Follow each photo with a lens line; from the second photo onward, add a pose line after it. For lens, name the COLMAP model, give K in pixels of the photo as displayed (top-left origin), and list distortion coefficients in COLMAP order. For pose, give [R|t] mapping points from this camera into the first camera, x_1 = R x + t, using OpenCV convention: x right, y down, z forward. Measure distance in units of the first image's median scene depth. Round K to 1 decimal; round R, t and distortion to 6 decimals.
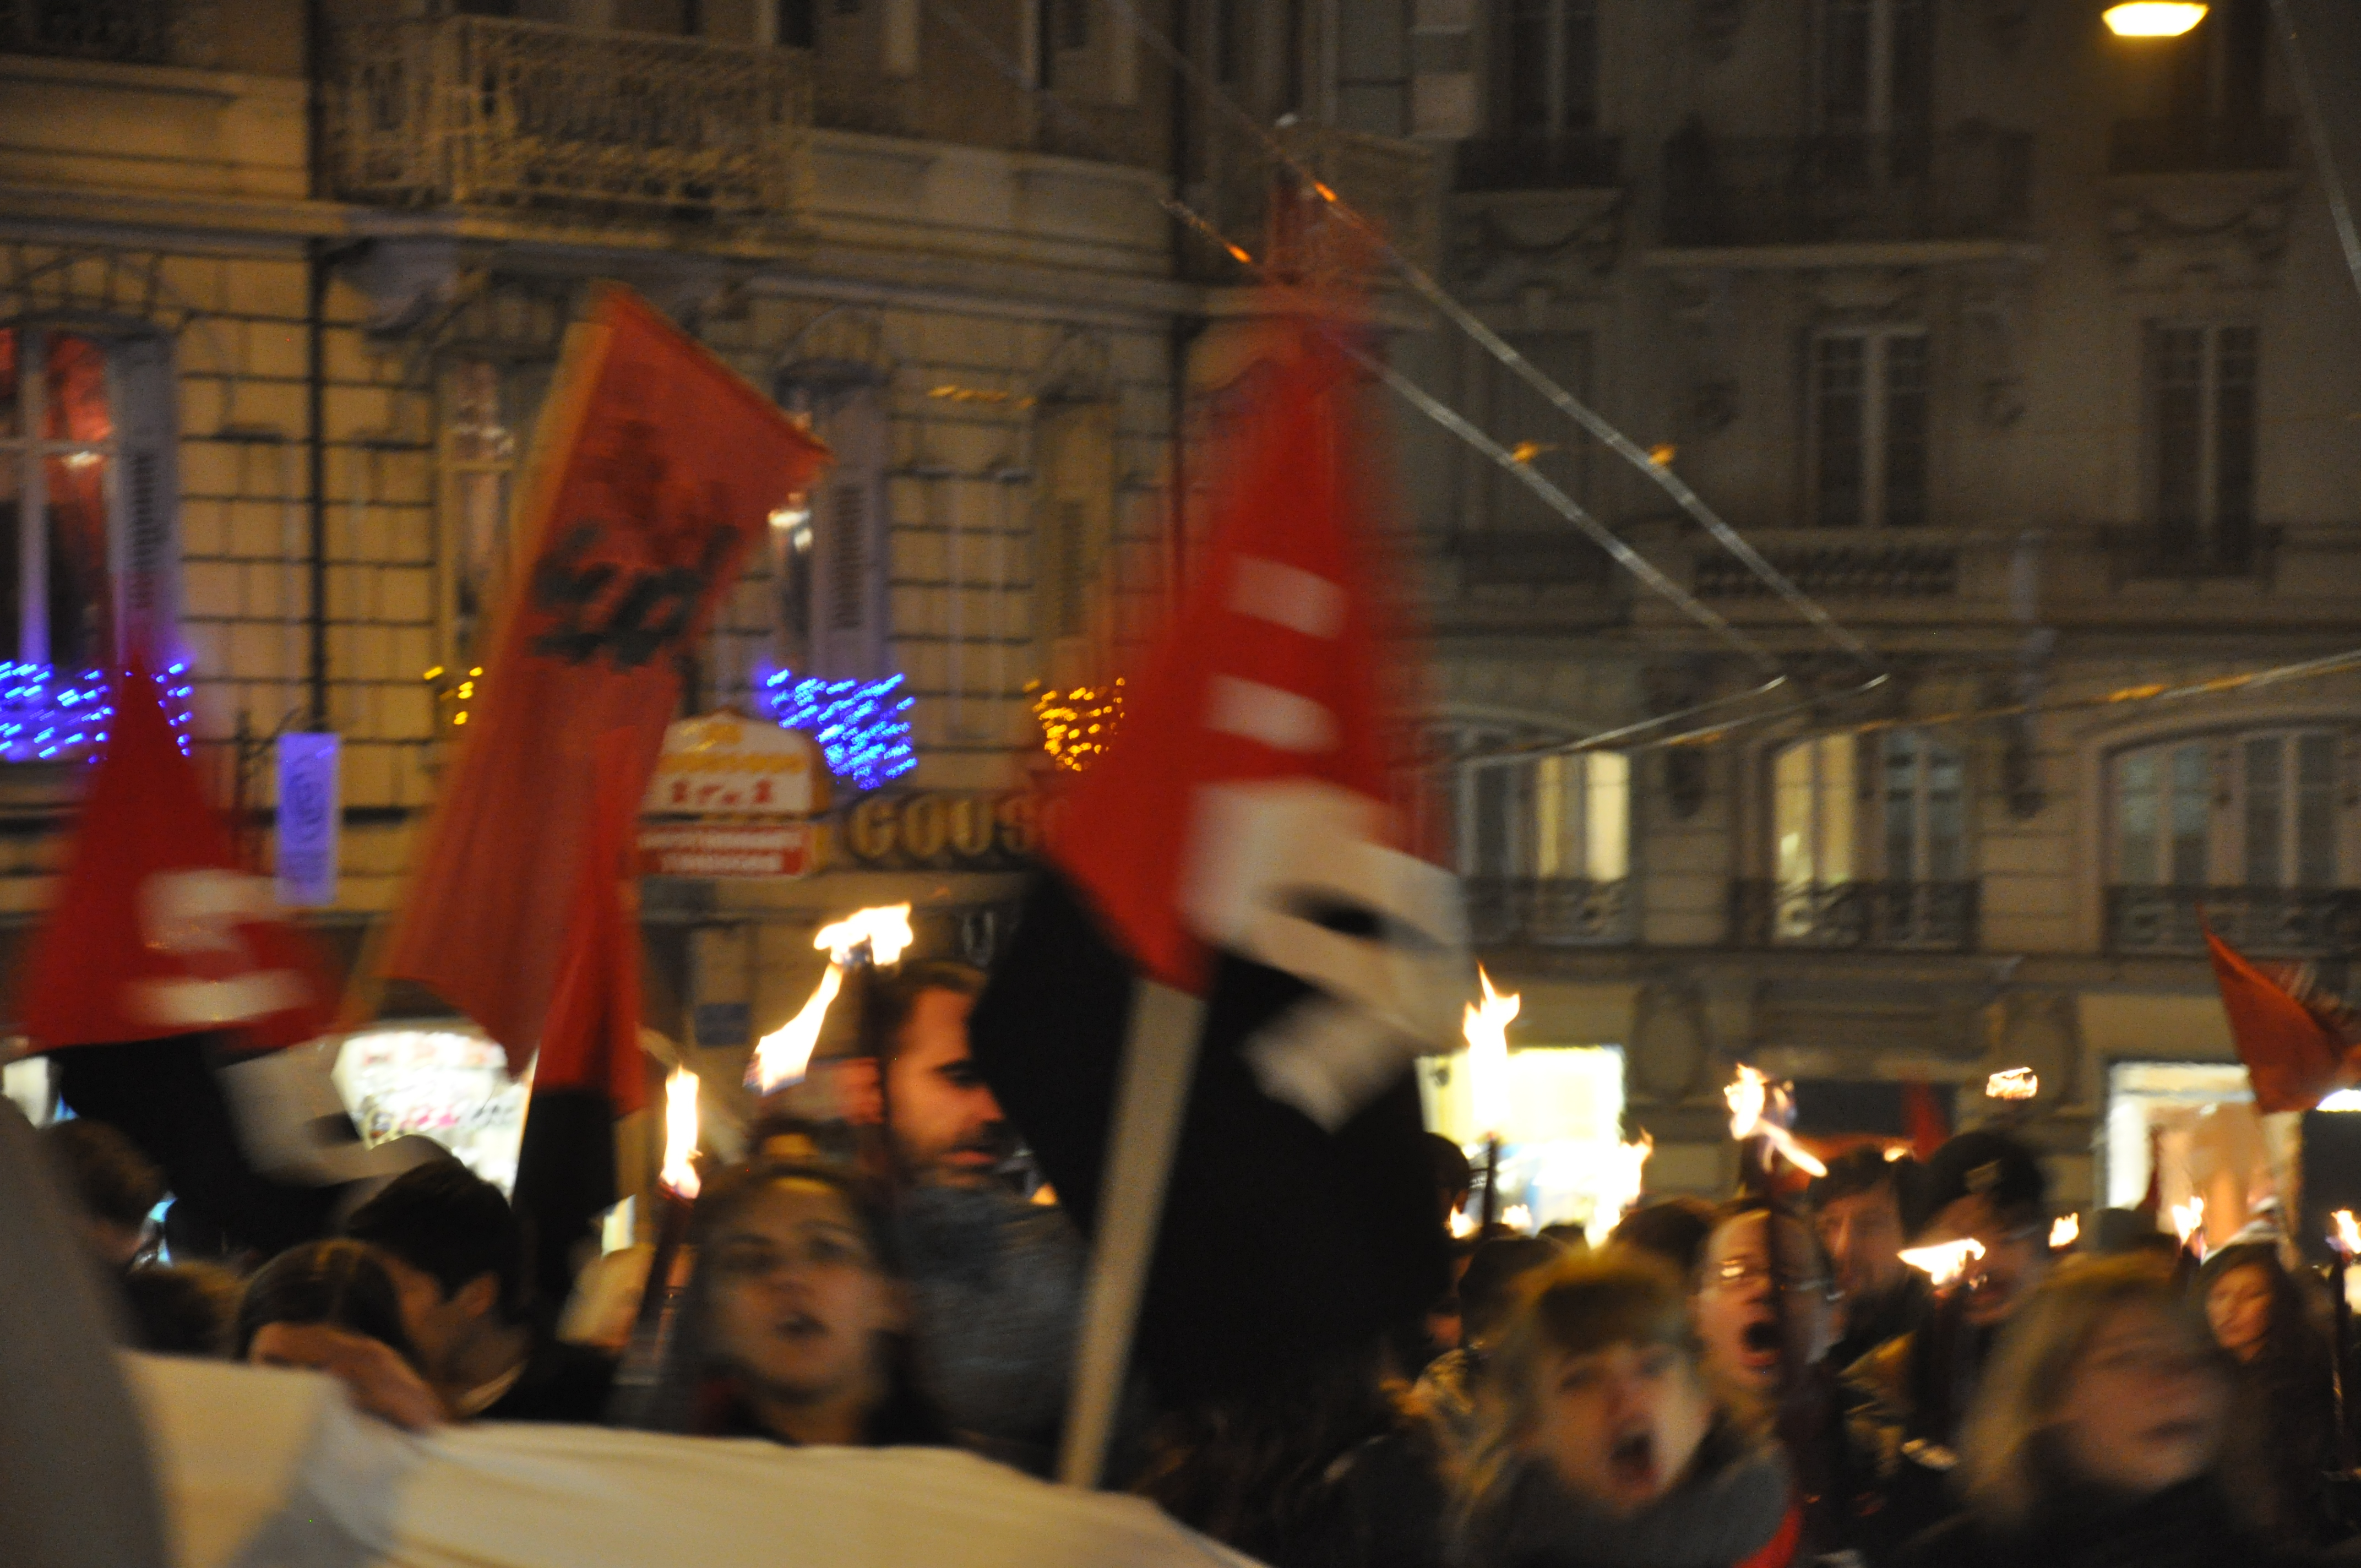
lens RADIAL K [[10614.2, 0, 1178.6], [0, 10614.2, 789.7], [0, 0, 1]] dist [1.723894, 0.000000]
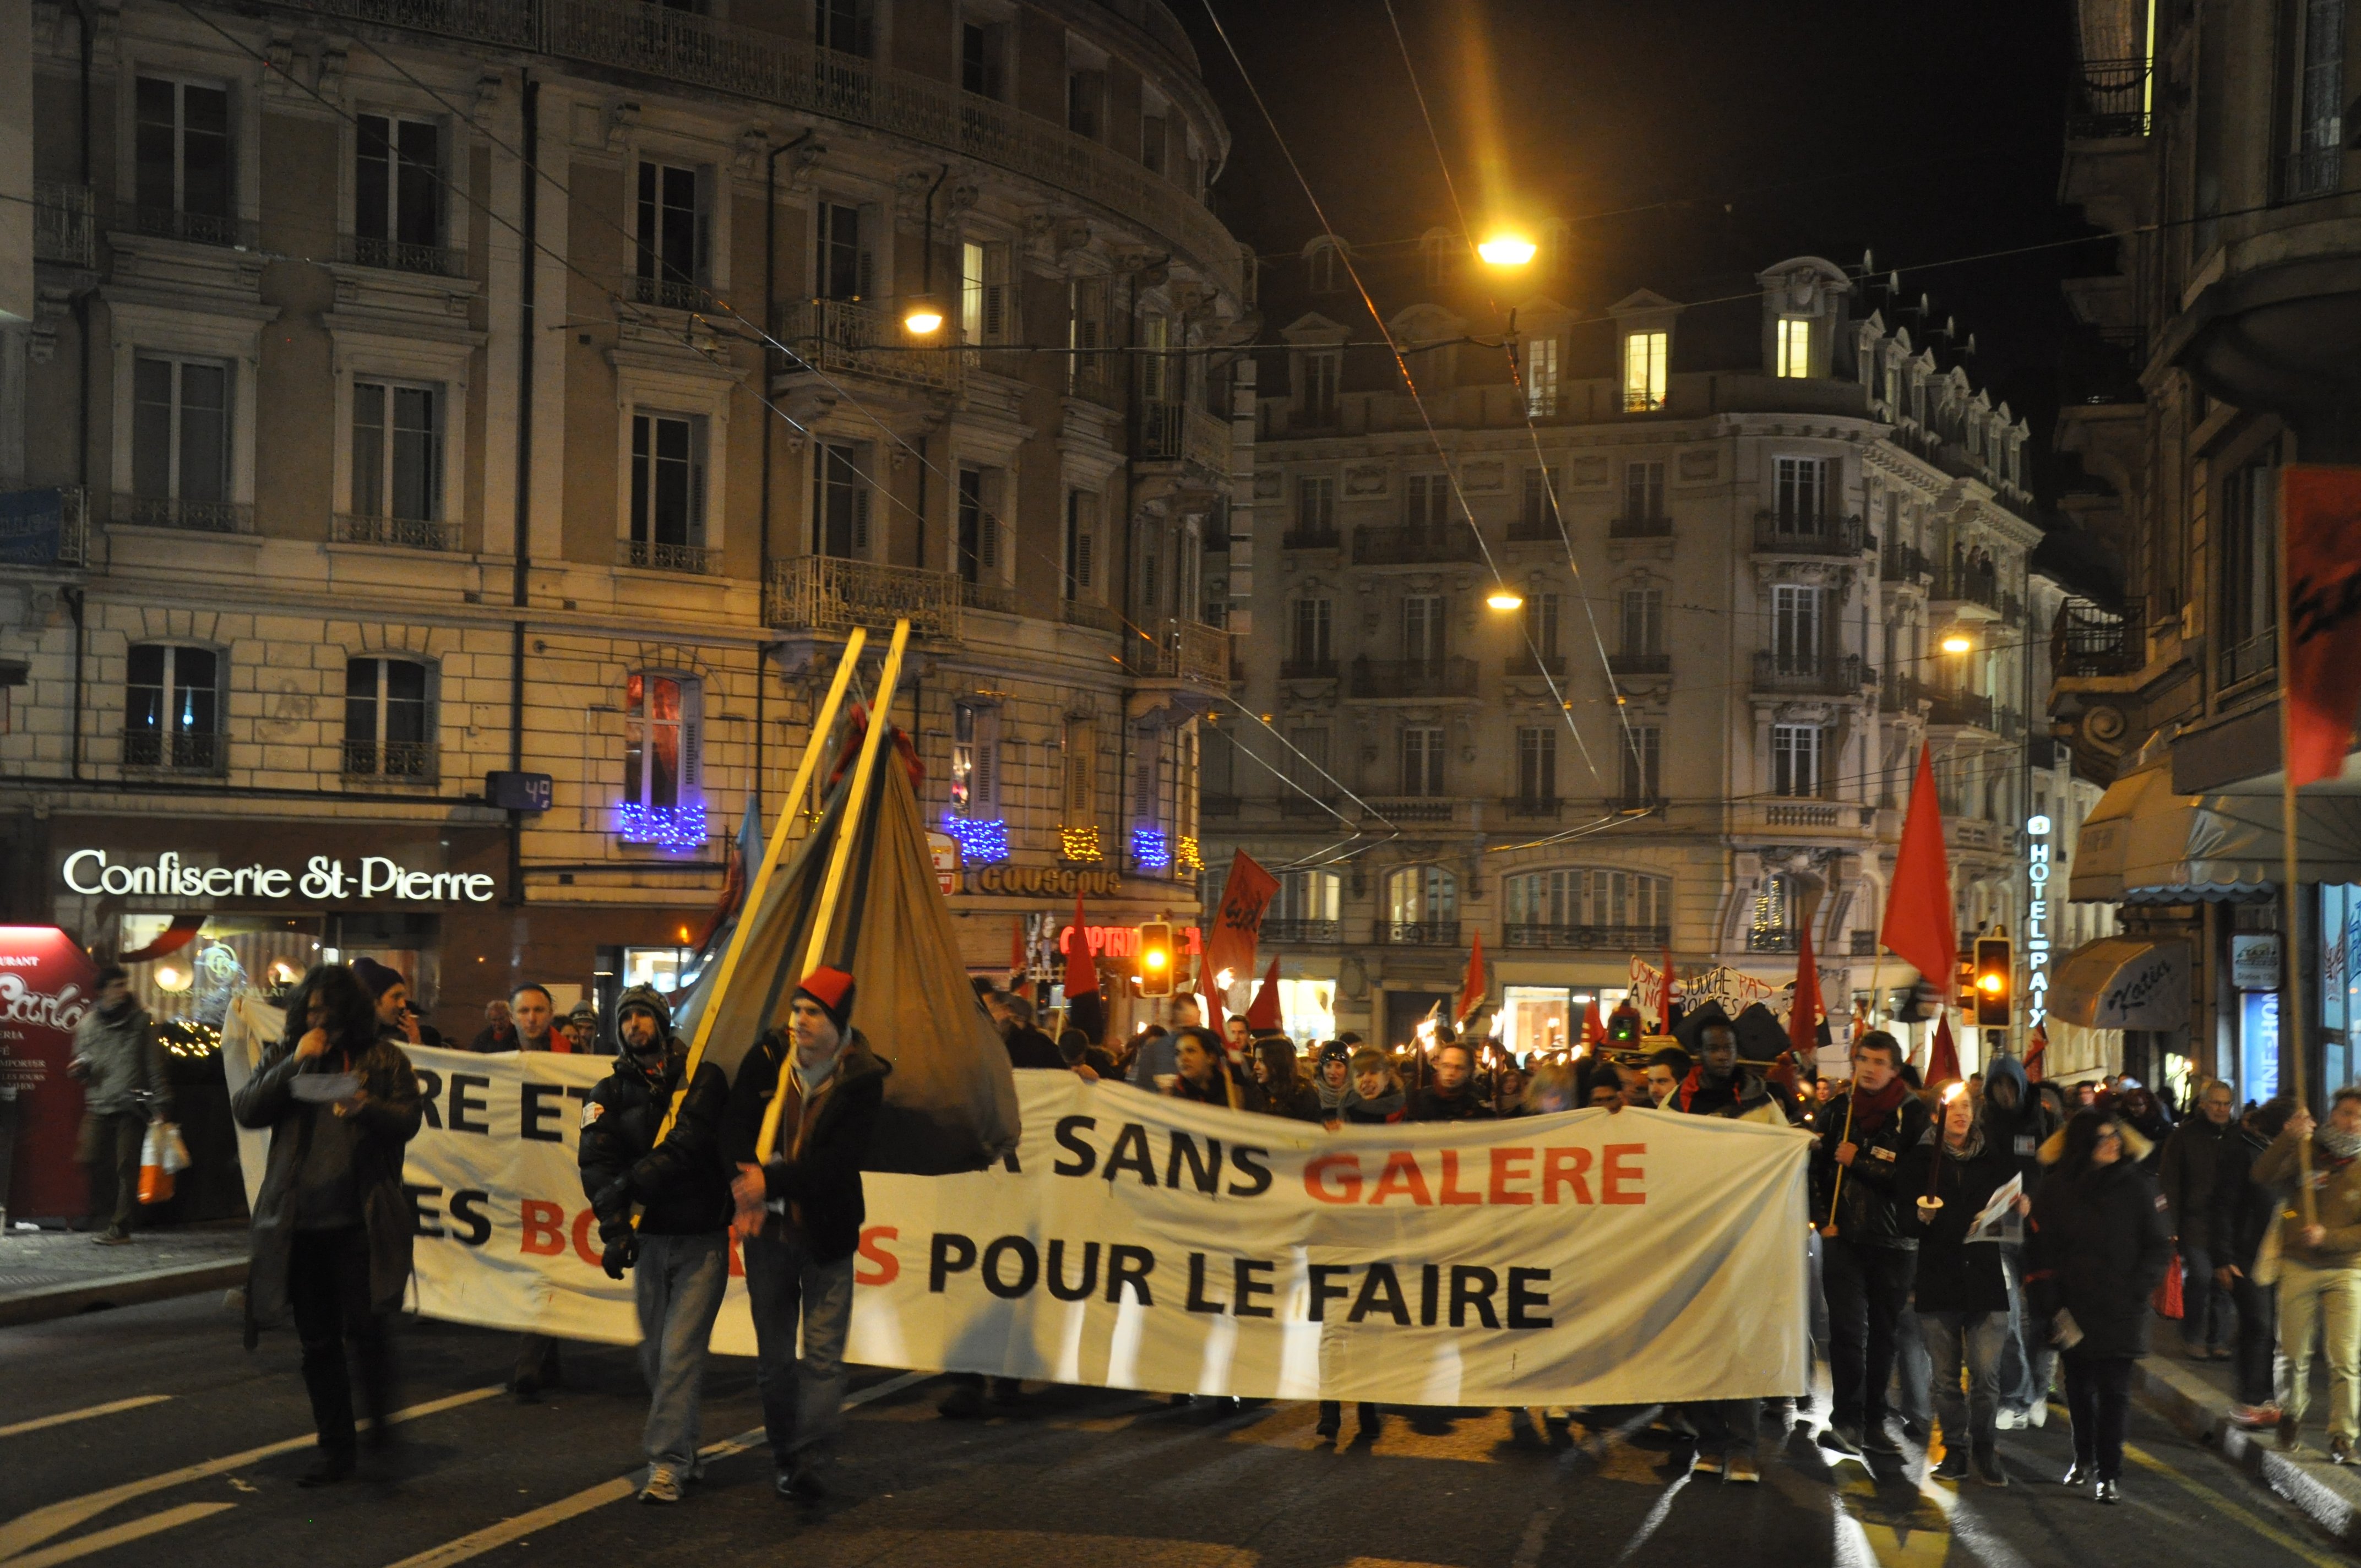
lens RADIAL K [[3278.6, 0, 1180.7], [0, 3278.6, 785.8], [0, 0, 1]] dist [0.027203, 0.000000]
pose [[0.999601, 0.011080, -0.025983, 0.035643], [-0.012066, 0.999202, -0.038071, 0.010244], [0.025540, 0.038369, 0.998937, 0.197956]]
